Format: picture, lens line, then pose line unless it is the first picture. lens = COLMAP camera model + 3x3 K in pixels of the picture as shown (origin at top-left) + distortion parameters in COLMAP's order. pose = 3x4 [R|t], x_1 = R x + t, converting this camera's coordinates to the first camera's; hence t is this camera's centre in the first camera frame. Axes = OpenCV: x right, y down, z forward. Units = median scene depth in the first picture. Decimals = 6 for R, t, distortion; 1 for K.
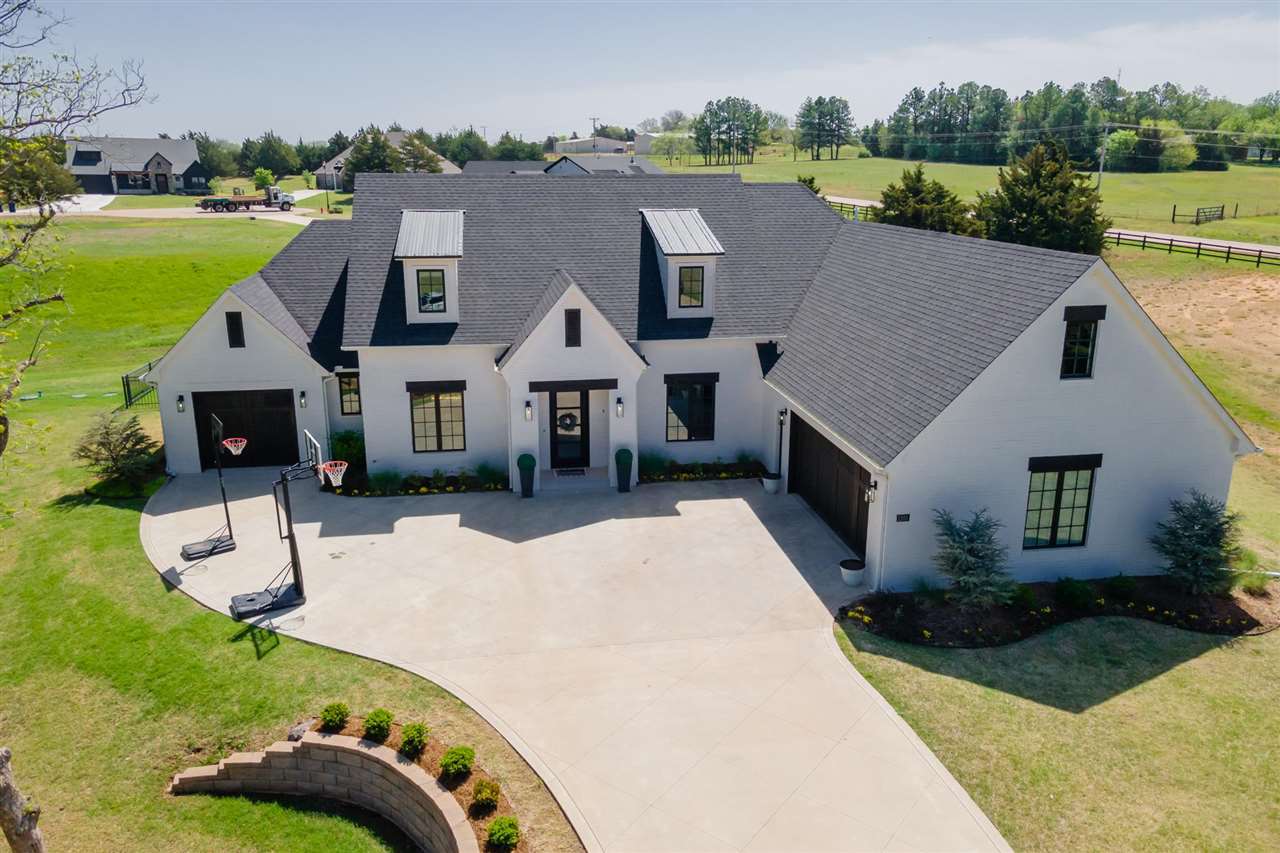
lens RADIAL K [[927.8, 0, 640.0], [0, 927.8, 426.5], [0, 0, 1]] dist [0.001103, 0.074518]
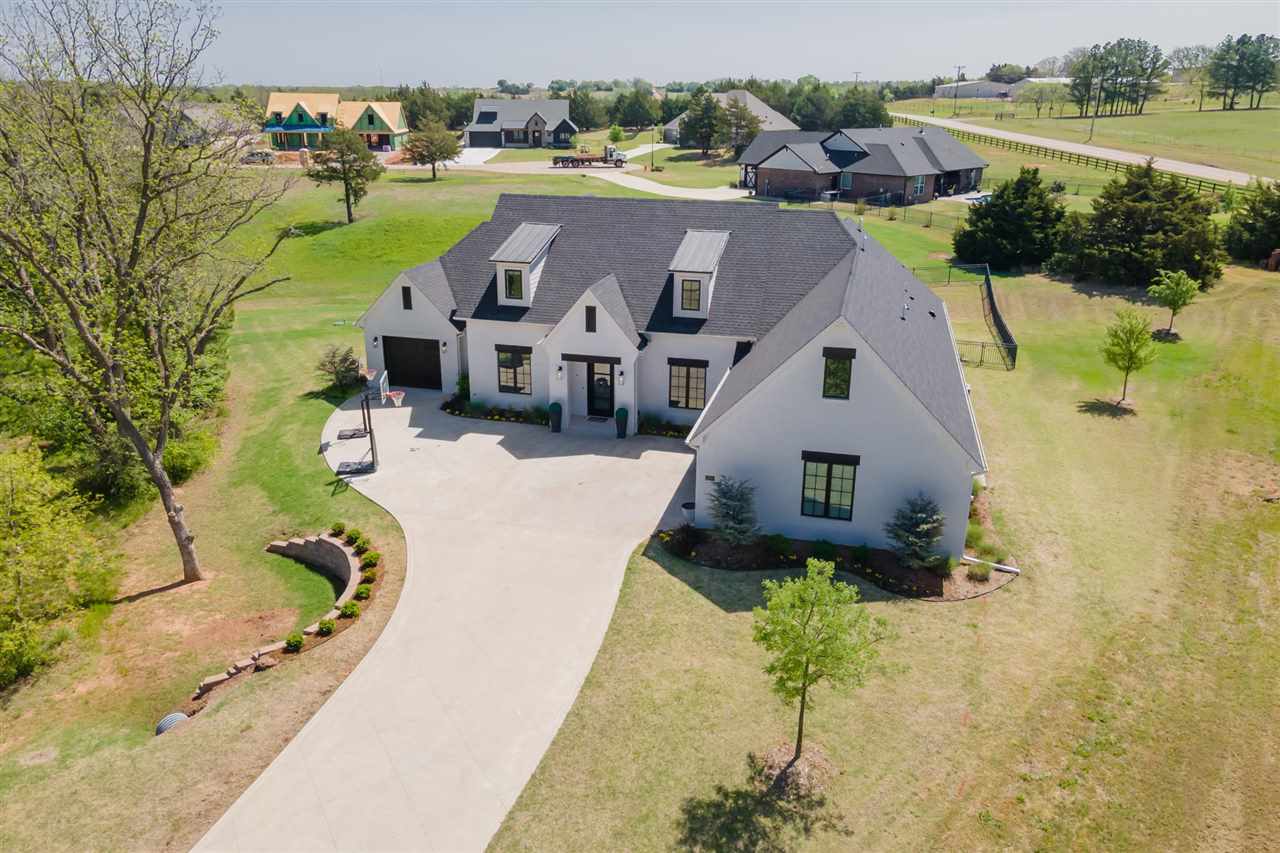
lens RADIAL K [[930.8, 0, 640.0], [0, 930.8, 426.5], [0, 0, 1]] dist [0.038888, 0.000339]
pose [[0.916542, 0.137639, -0.375508, 0.527733], [-0.114040, 0.989878, 0.084482, -0.068341], [0.383335, -0.034608, 0.922961, -0.284519]]
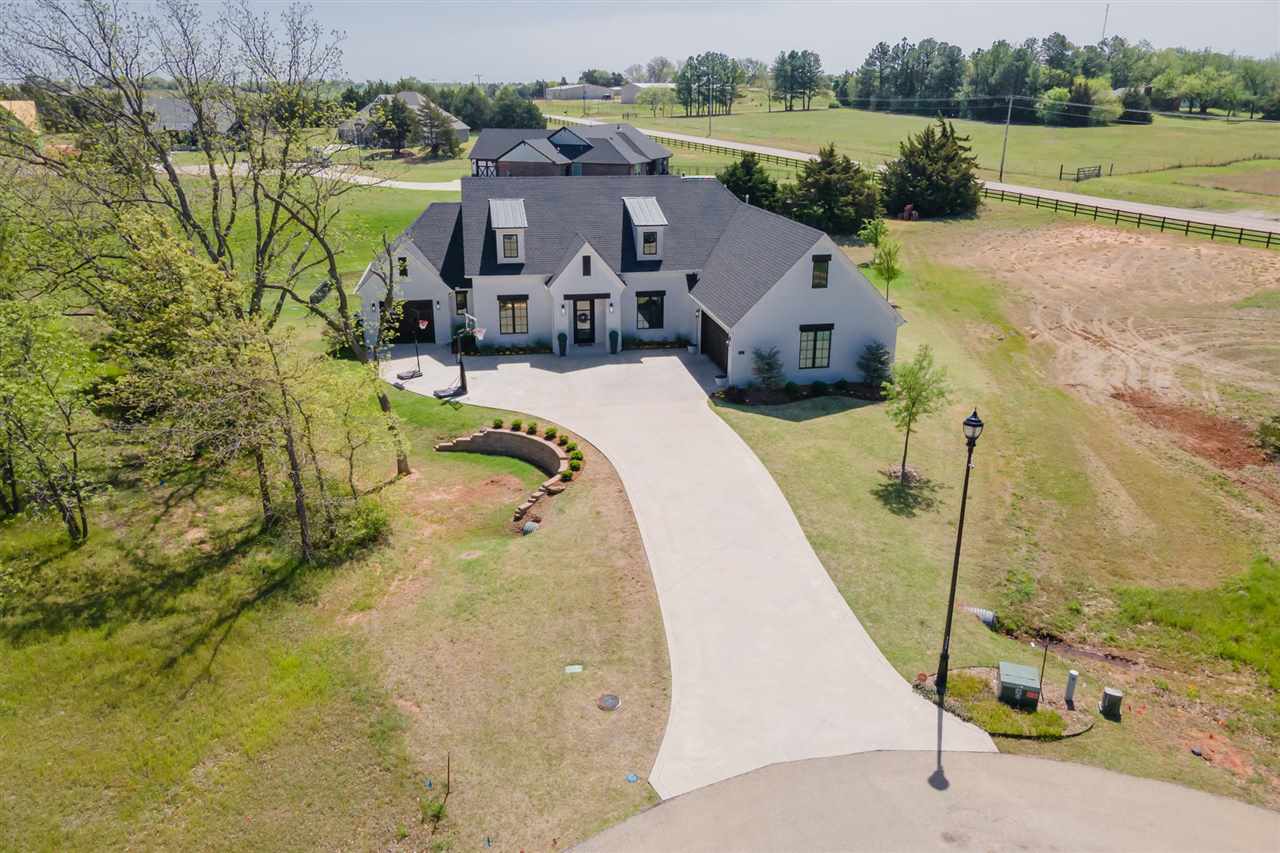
lens RADIAL K [[927.8, 0, 640.0], [0, 927.8, 426.5], [0, 0, 1]] dist [0.001103, 0.074518]
pose [[0.999919, -0.004294, 0.011956, 0.012366], [0.003531, 0.998000, 0.063120, 0.097611], [-0.012203, -0.063073, 0.997934, -0.871646]]
